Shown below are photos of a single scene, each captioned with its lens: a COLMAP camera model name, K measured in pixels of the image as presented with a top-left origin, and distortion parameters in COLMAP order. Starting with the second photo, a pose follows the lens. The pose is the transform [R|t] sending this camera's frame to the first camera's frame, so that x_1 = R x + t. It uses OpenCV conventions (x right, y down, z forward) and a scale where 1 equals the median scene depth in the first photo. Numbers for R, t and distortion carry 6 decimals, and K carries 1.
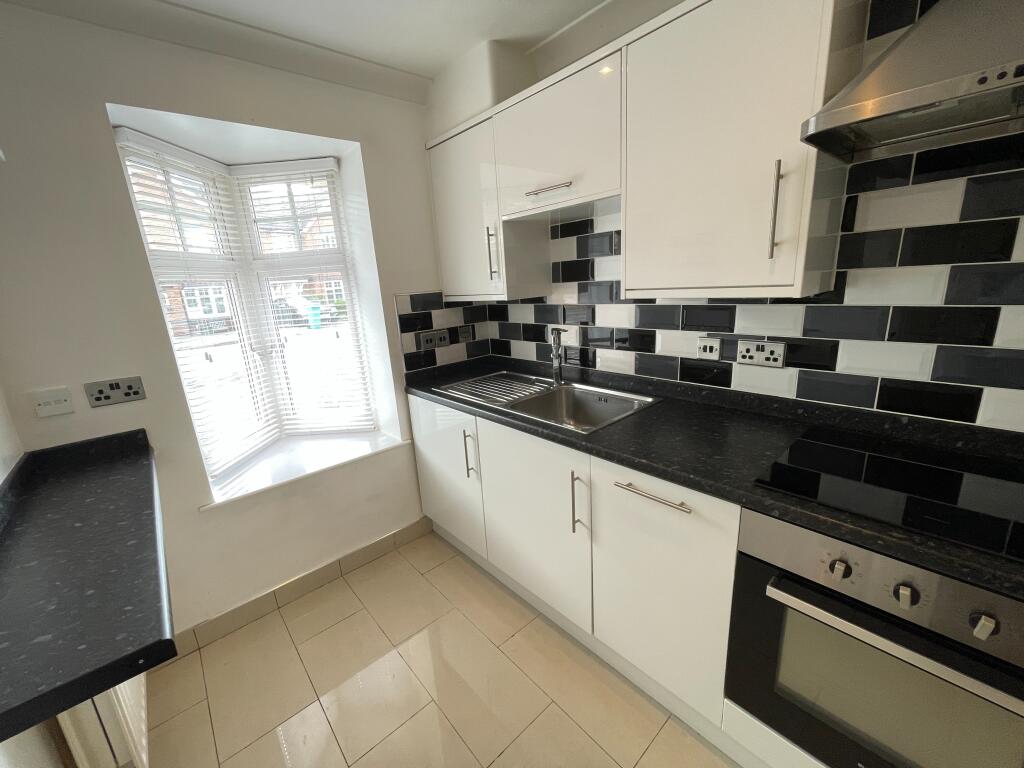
lens RADIAL K [[412.2, 0, 513.3], [0, 412.2, 380.7], [0, 0, 1]] dist [0.015000, 0.000208]
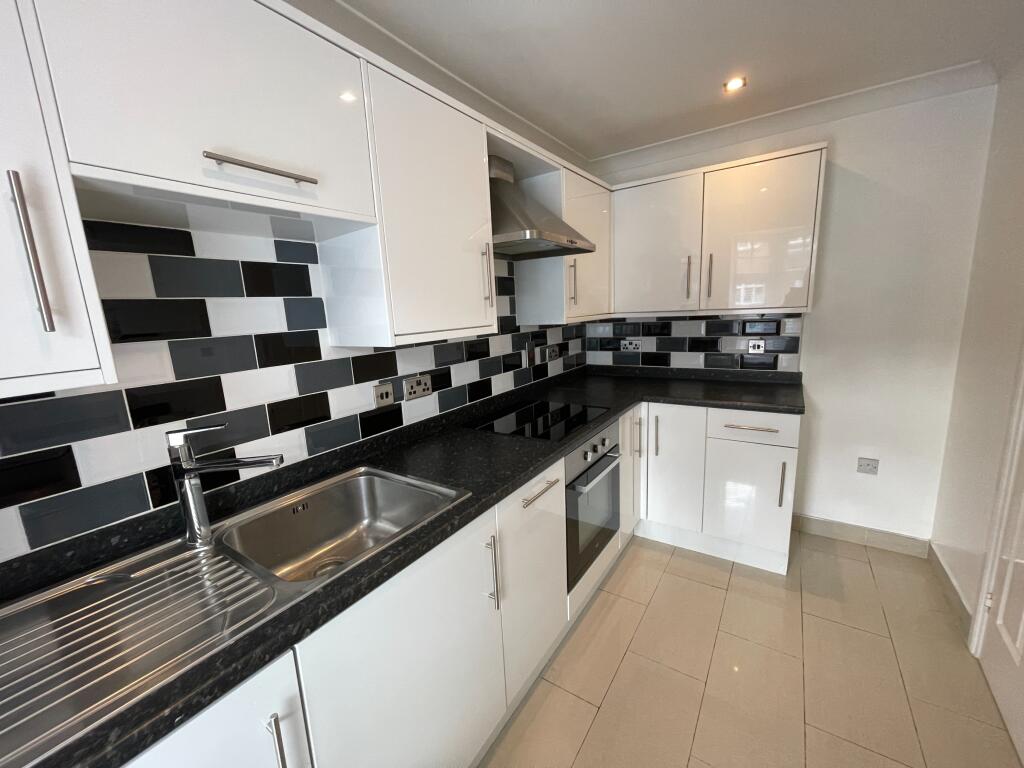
lens RADIAL K [[412.2, 0, 512.6], [0, 412.2, 385.0], [0, 0, 1]] dist [0.015000, 0.000208]
pose [[-0.251213, -0.079238, 0.964683, -0.626667], [0.318043, 0.934549, 0.159584, -0.171644], [-0.914188, 0.346900, -0.209570, 0.961943]]
